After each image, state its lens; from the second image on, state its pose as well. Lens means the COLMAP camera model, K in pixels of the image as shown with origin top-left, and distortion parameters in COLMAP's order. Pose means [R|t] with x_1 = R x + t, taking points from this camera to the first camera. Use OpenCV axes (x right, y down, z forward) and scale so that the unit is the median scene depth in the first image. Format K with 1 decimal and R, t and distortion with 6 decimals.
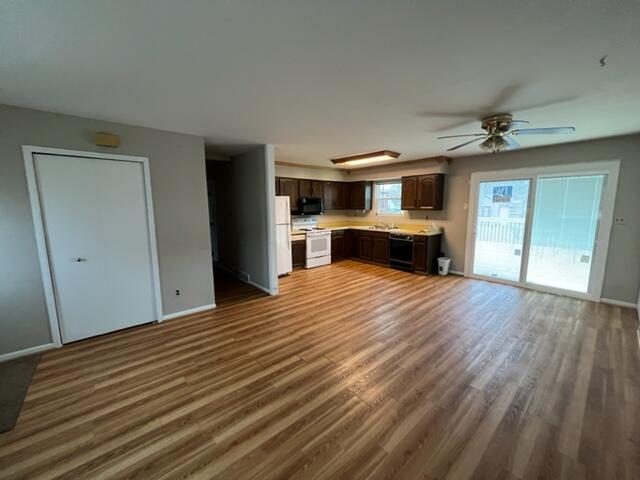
lens RADIAL K [[255.5, 0, 319.2], [0, 255.5, 240.1], [0, 0, 1]] dist [-0.000517, -0.000069]
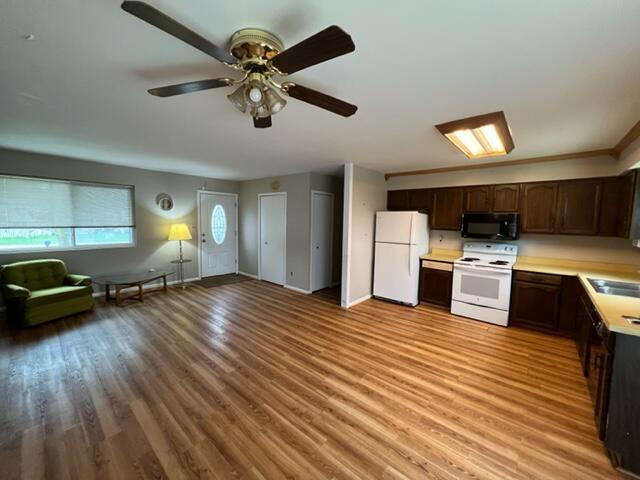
lens RADIAL K [[255.5, 0, 317.4], [0, 255.5, 238.0], [0, 0, 1]] dist [-0.000517, -0.000069]
pose [[0.133967, 0.082920, -0.987511, 0.732171], [-0.157075, 0.985673, 0.061457, -0.097445], [0.978458, 0.146880, 0.145072, 0.651828]]
